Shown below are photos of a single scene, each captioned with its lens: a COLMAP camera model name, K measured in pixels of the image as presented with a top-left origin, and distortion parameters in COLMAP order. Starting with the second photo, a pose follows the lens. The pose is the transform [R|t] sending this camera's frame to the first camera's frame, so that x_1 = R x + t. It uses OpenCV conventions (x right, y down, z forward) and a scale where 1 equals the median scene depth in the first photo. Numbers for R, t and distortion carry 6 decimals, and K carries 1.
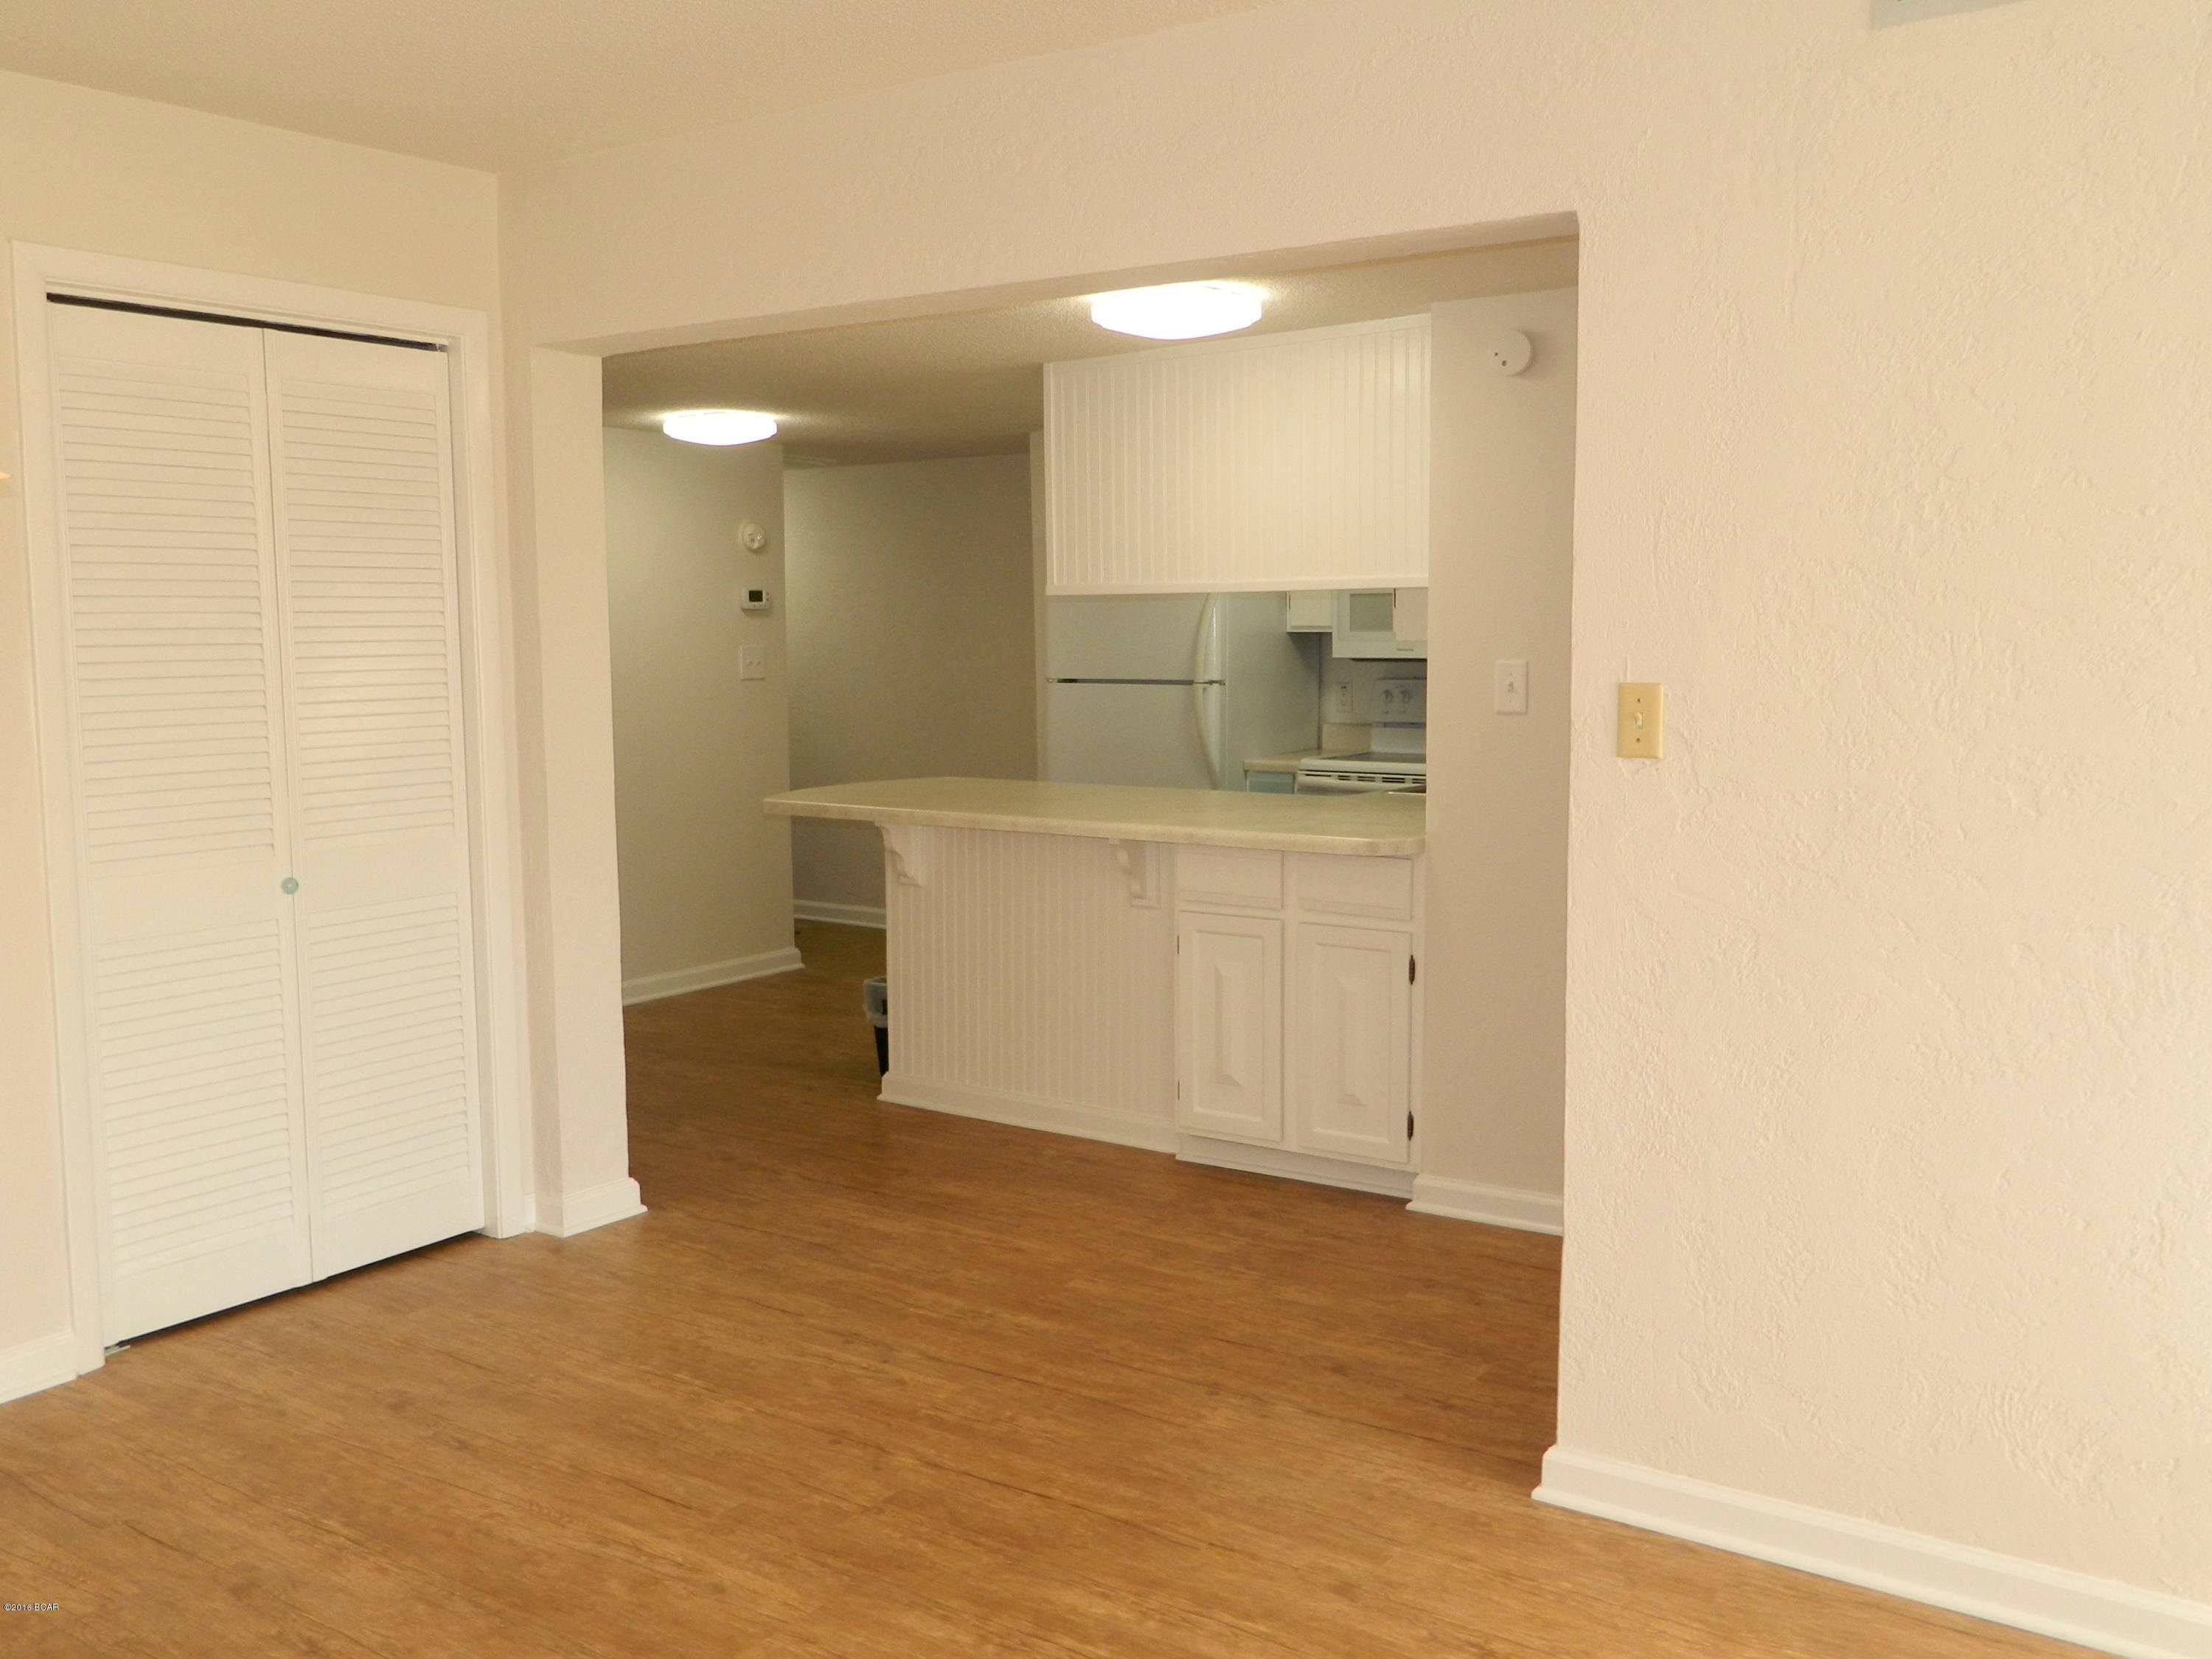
lens RADIAL K [[1933.7, 0, 1106.0], [0, 1933.7, 829.5], [0, 0, 1]] dist [-0.010022, -0.006123]
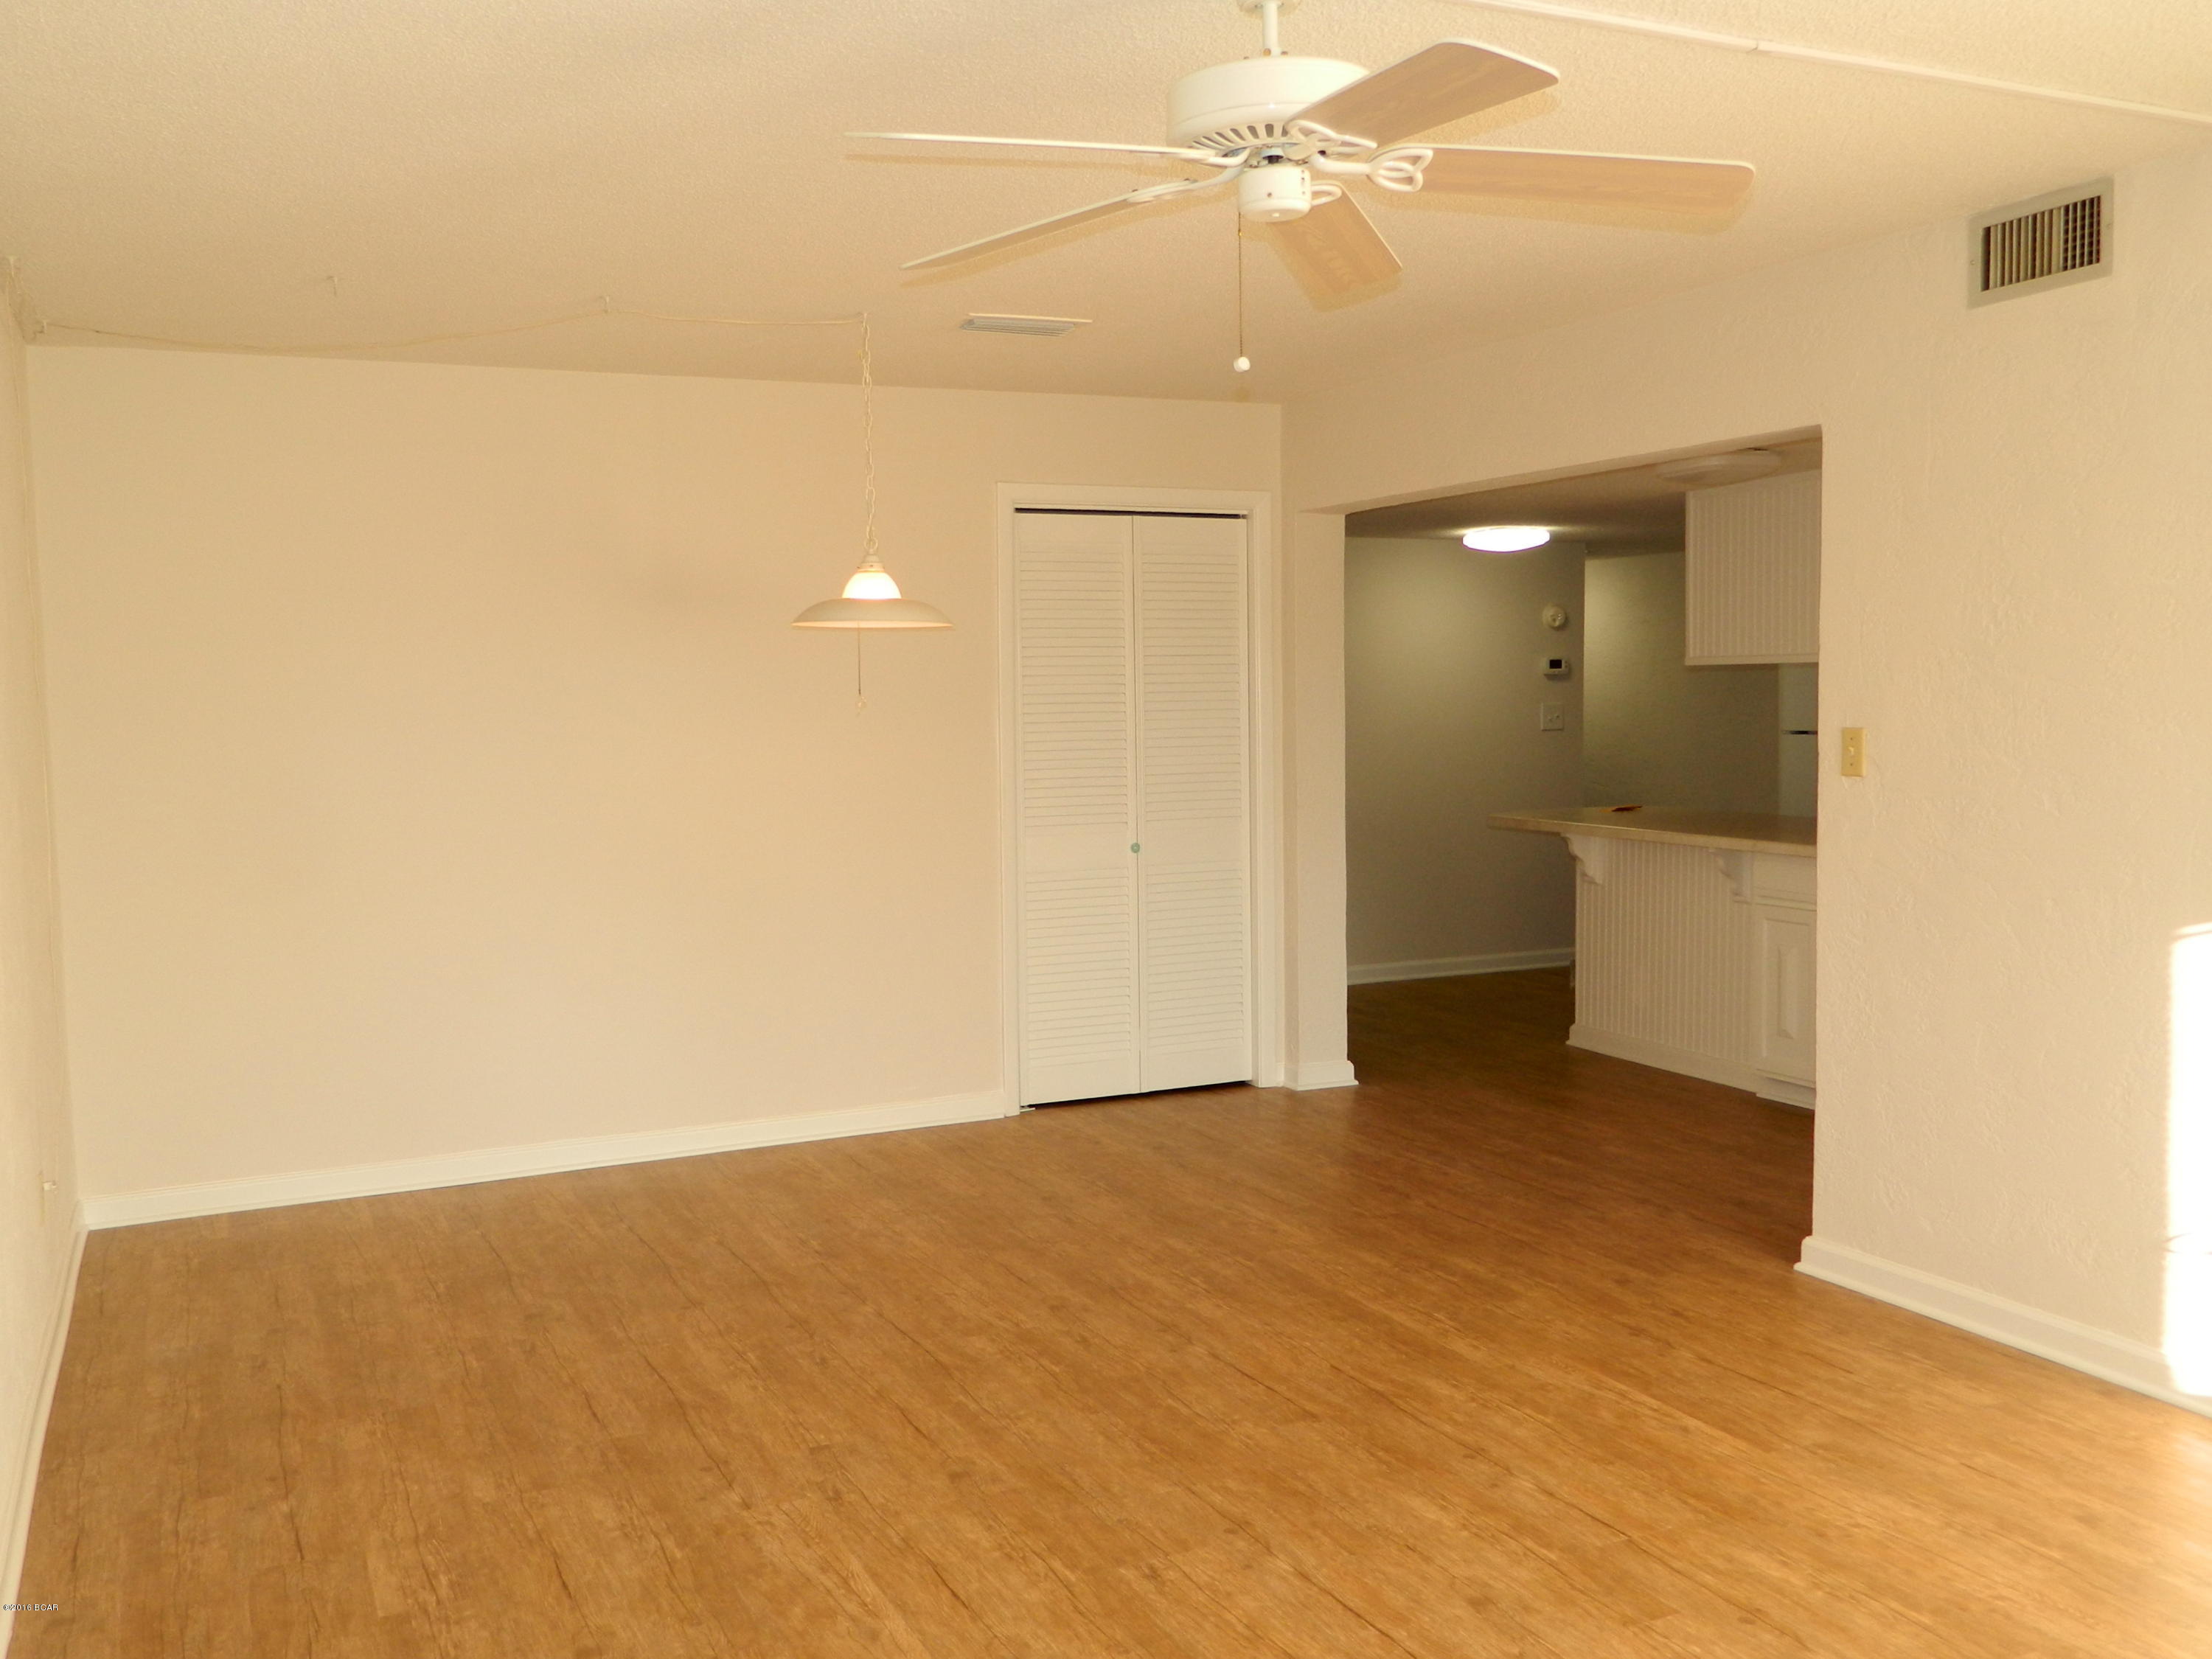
lens RADIAL K [[1966.3, 0, 1106.0], [0, 1966.3, 829.5], [0, 0, 1]] dist [-0.002979, 0.002206]
pose [[0.862900, 0.031611, -0.504385, 0.423842], [-0.047037, 0.998733, -0.017878, 0.046684], [0.503181, 0.039152, 0.863294, -0.492248]]
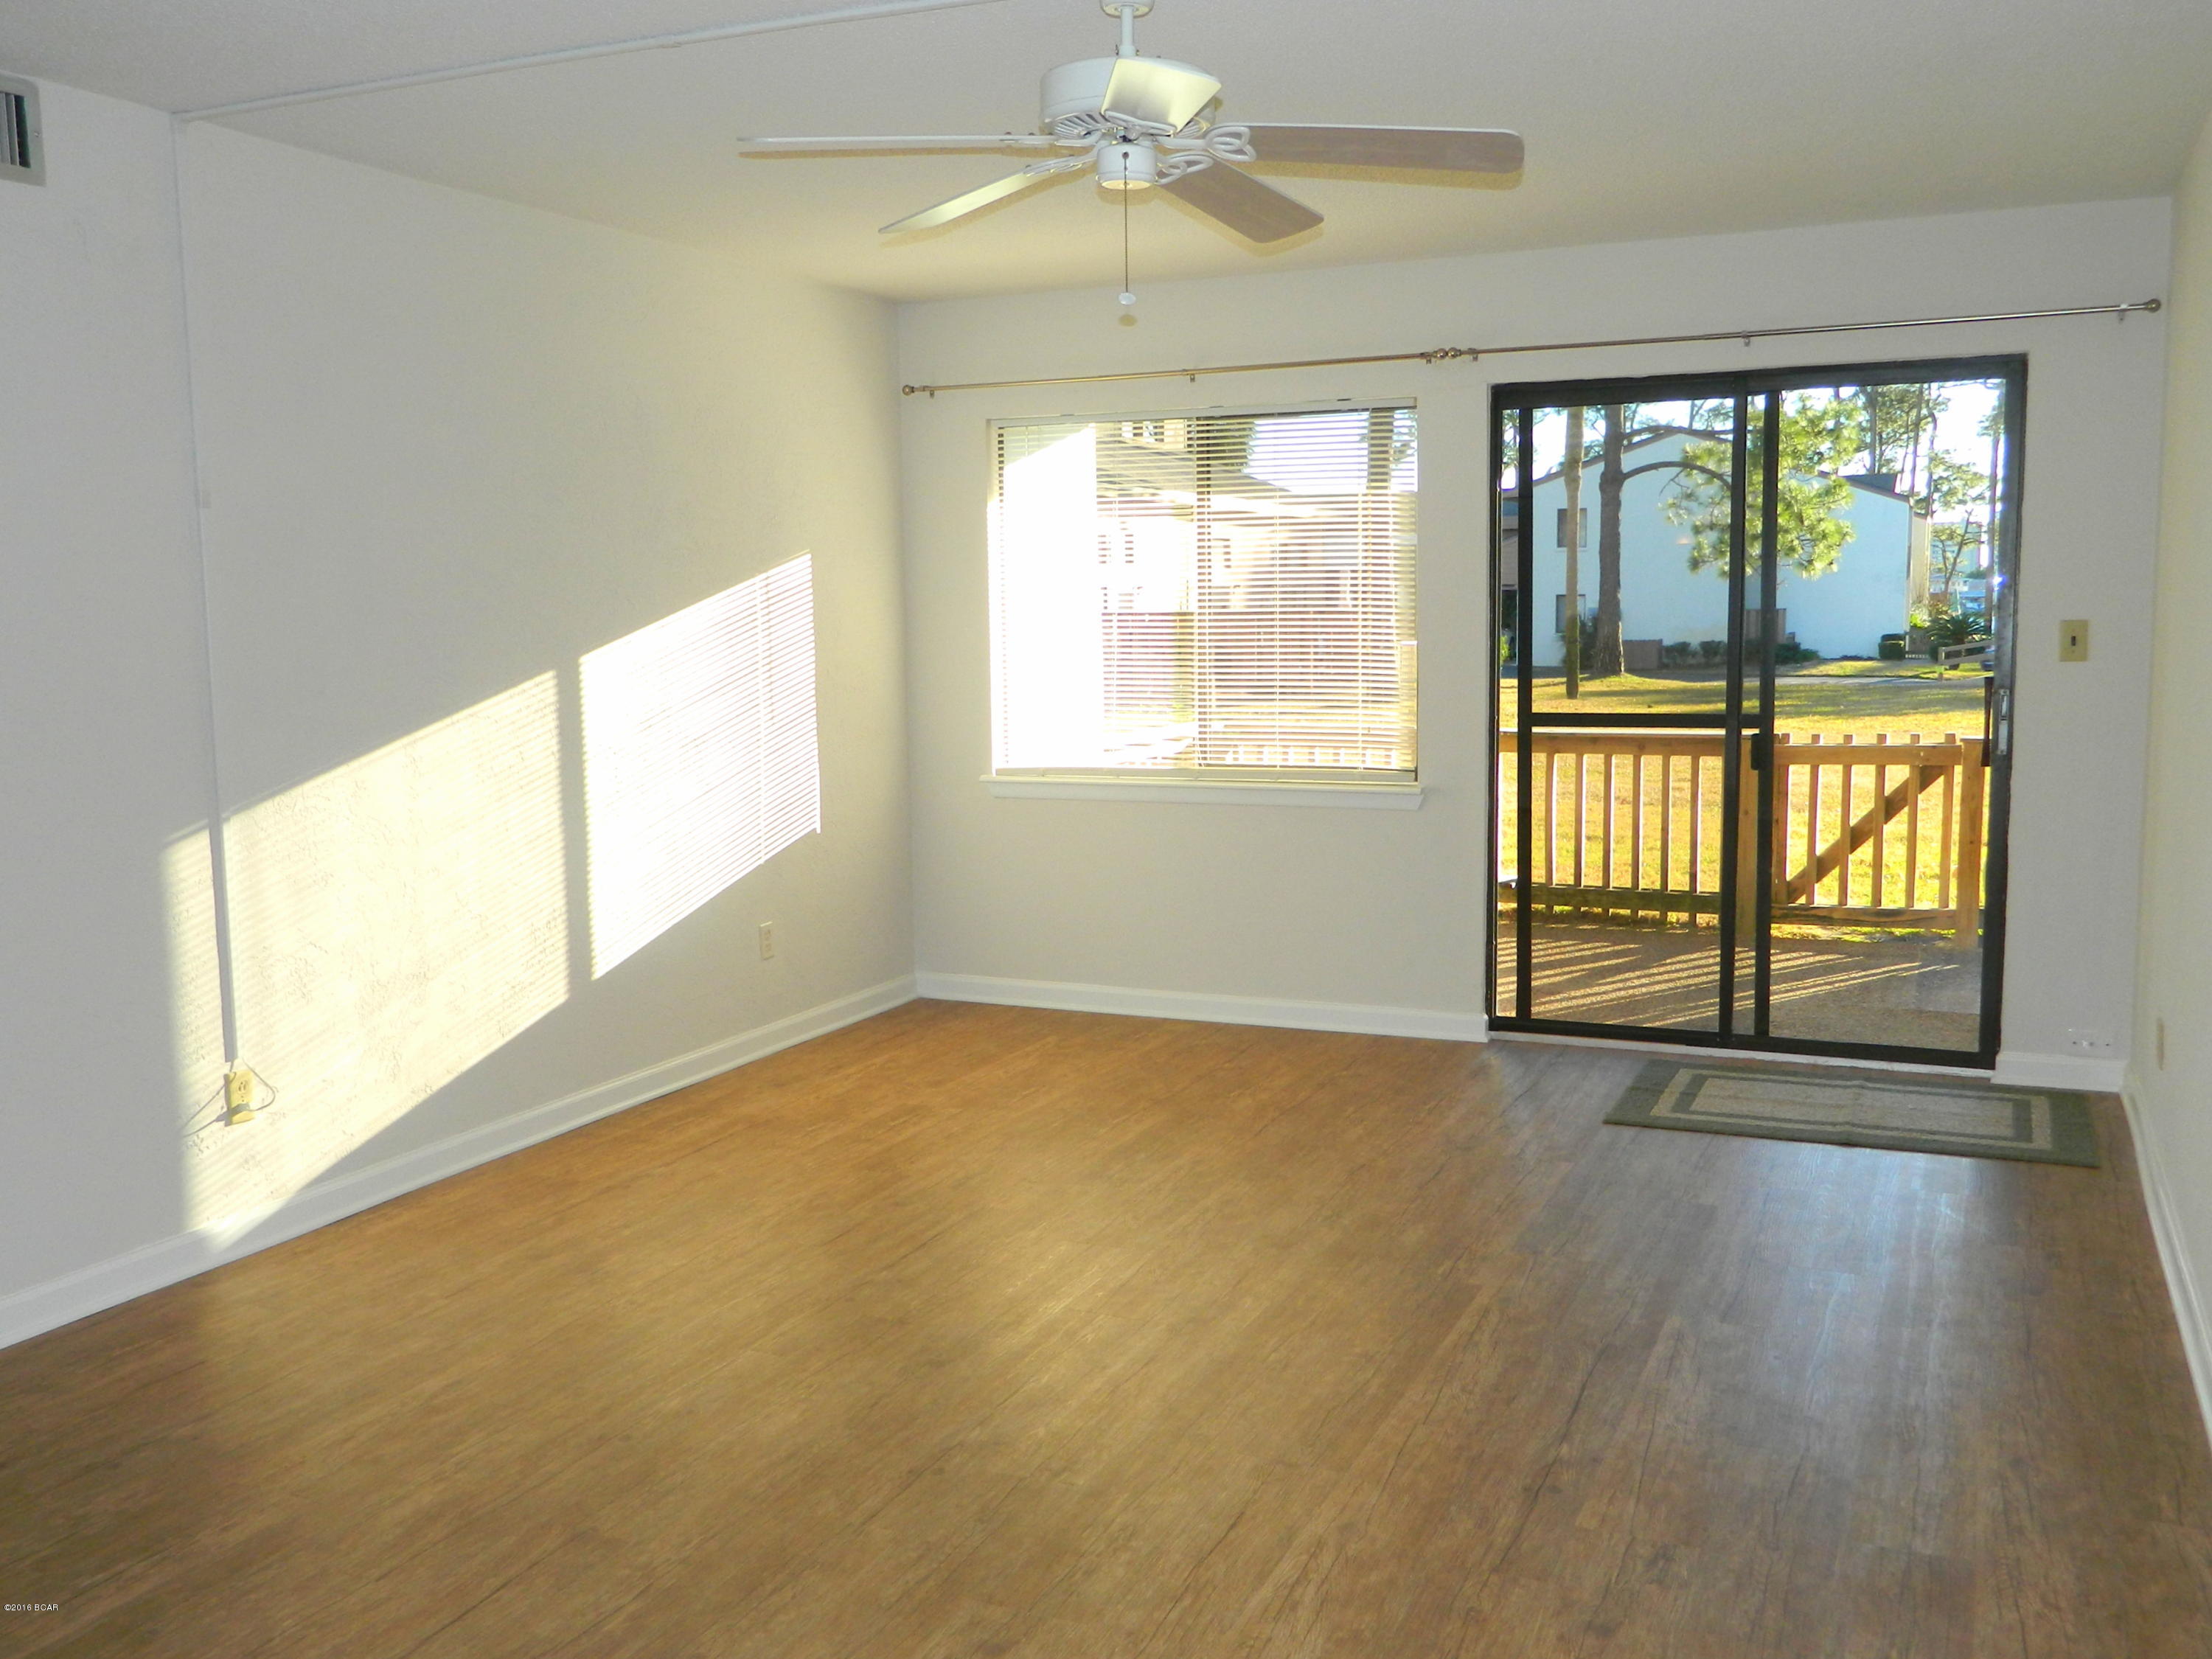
lens RADIAL K [[1966.3, 0, 1106.0], [0, 1966.3, 829.5], [0, 0, 1]] dist [-0.002979, 0.002206]
pose [[-0.188607, -0.099727, 0.976976, -0.771204], [0.124241, 0.984414, 0.124472, -0.020075], [-0.974162, 0.144857, -0.173277, 0.351310]]
